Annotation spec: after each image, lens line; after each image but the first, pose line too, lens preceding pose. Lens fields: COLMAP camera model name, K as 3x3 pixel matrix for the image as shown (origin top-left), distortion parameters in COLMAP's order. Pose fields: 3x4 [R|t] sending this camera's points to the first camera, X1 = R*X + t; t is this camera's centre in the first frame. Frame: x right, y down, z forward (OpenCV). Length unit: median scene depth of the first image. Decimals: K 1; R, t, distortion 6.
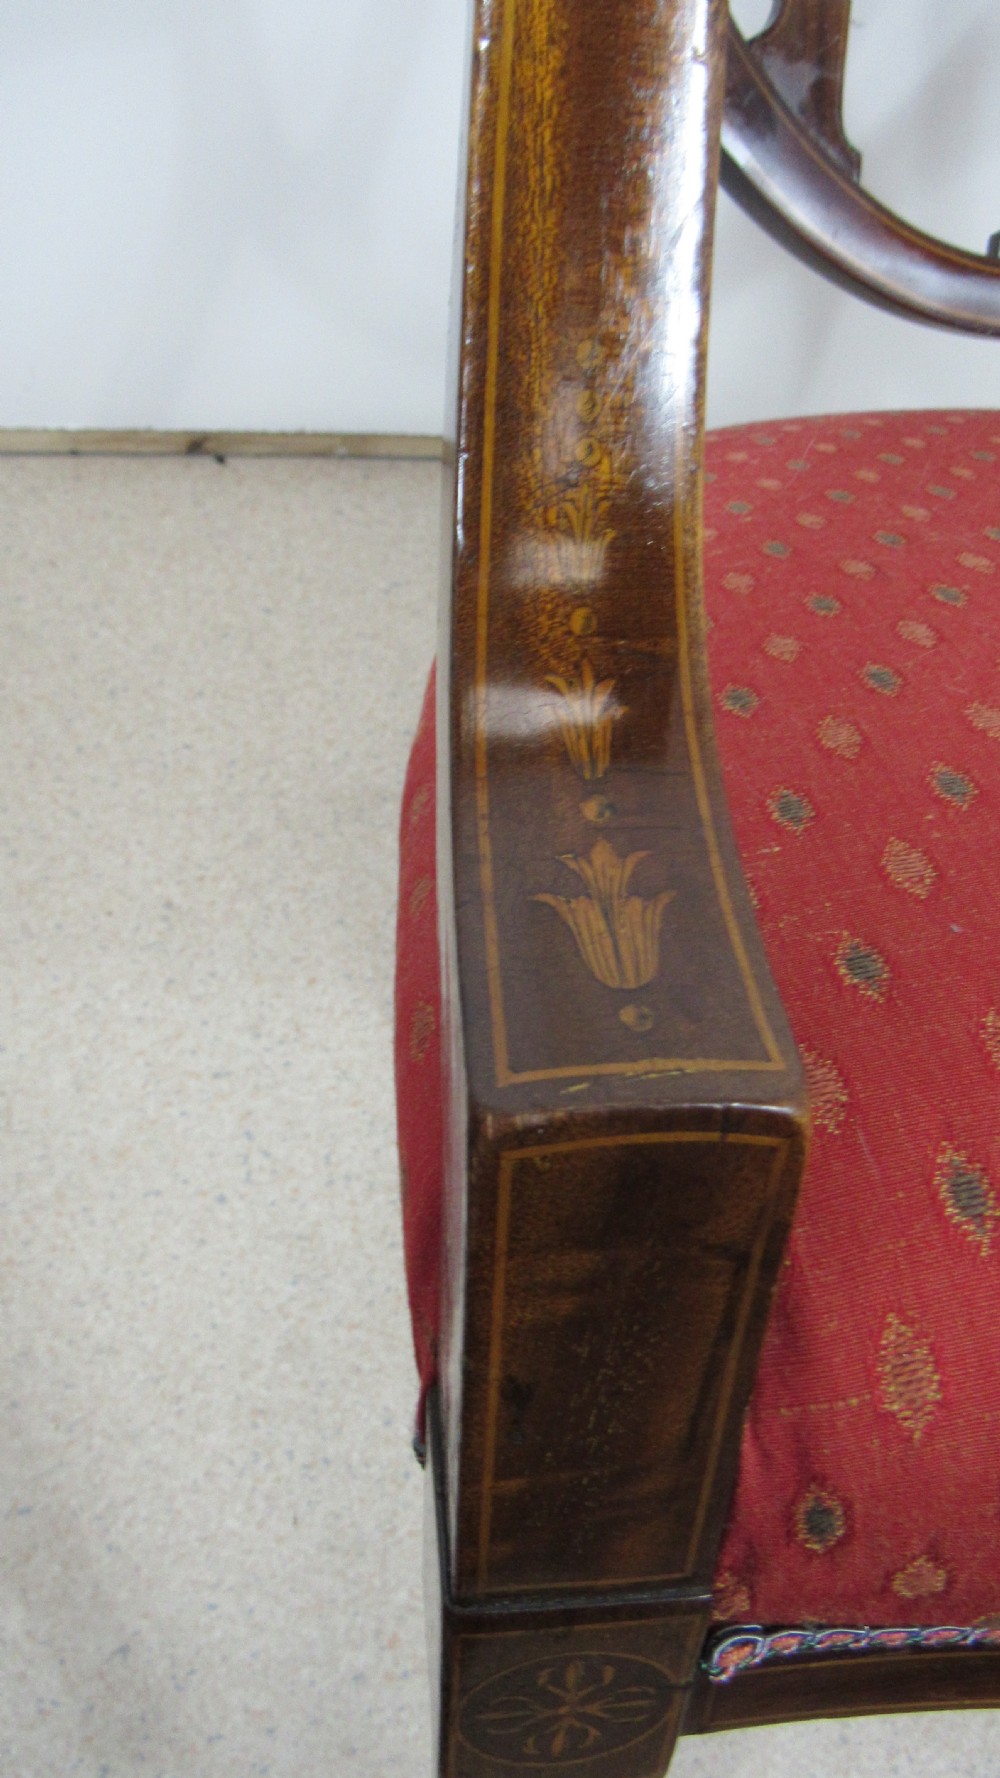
lens RADIAL K [[1321.8, 0, 501.2], [0, 1321.8, 889.2], [0, 0, 1]] dist [-0.038299, 0.014907]
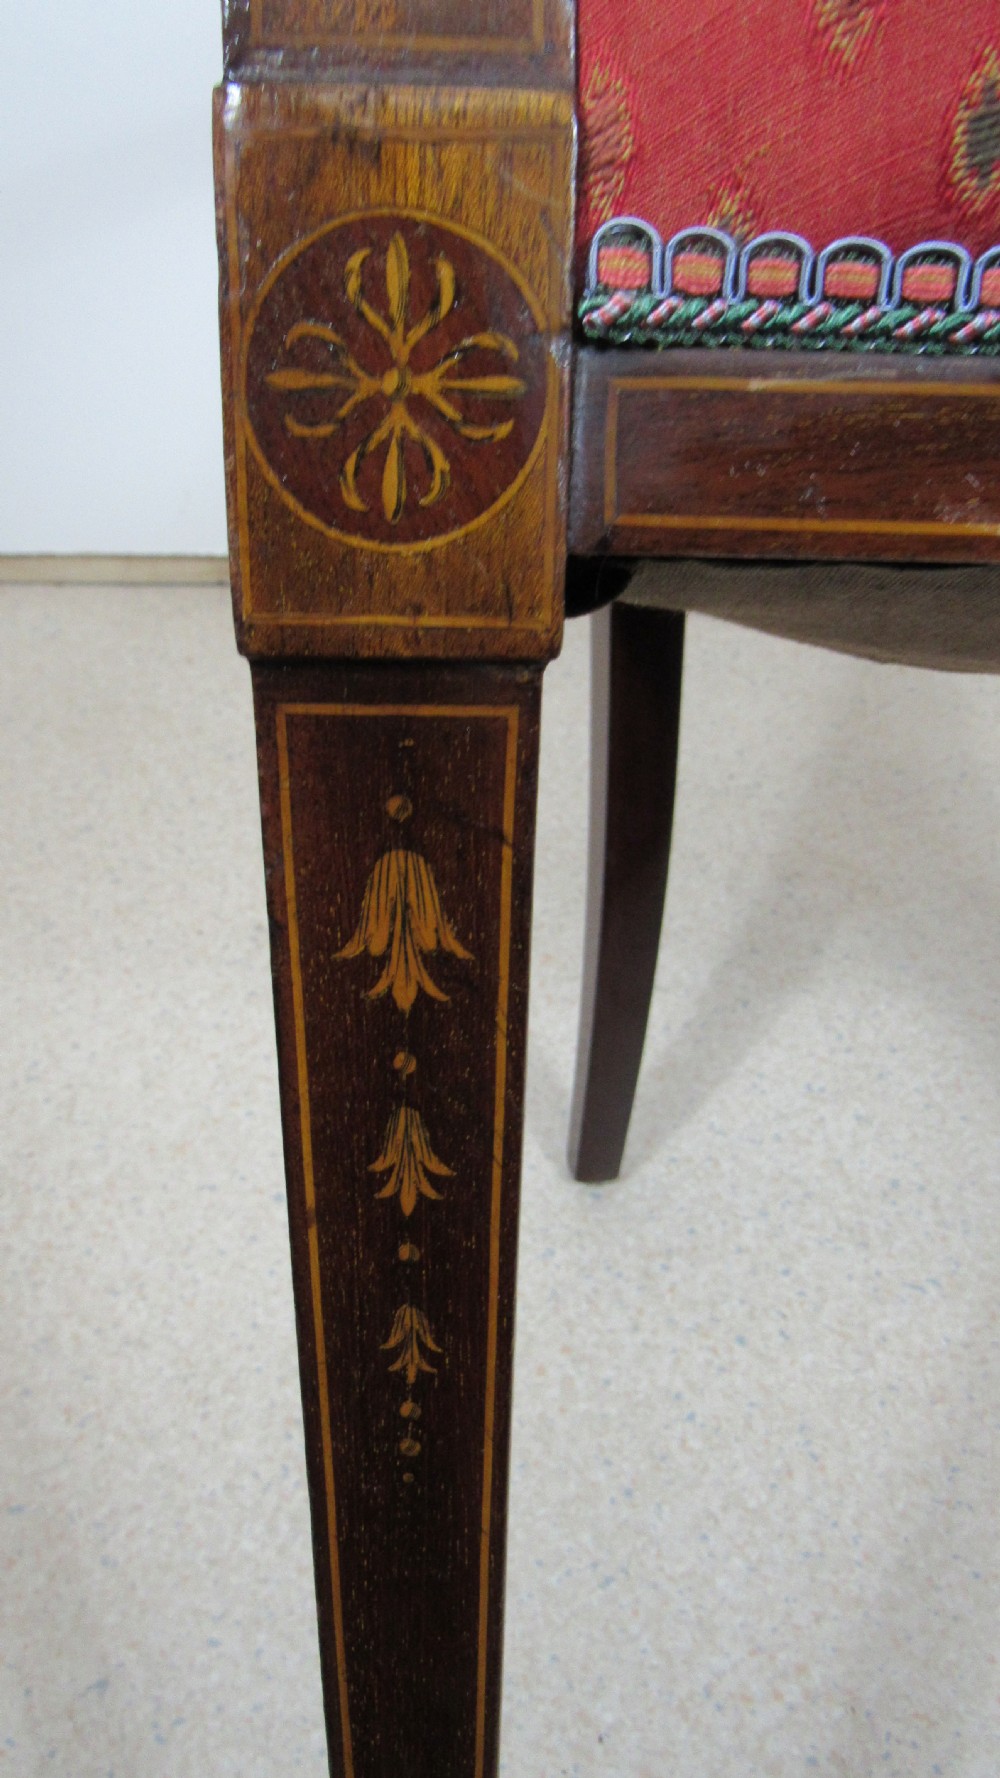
lens RADIAL K [[1274.8, 0, 497.4], [0, 1274.8, 894.2], [0, 0, 1]] dist [-0.025465, 0.008555]
pose [[0.992247, -0.001554, -0.124275, 0.053077], [-0.035117, 0.955671, -0.292334, 0.303335], [0.119221, 0.294432, 0.948207, 0.117294]]
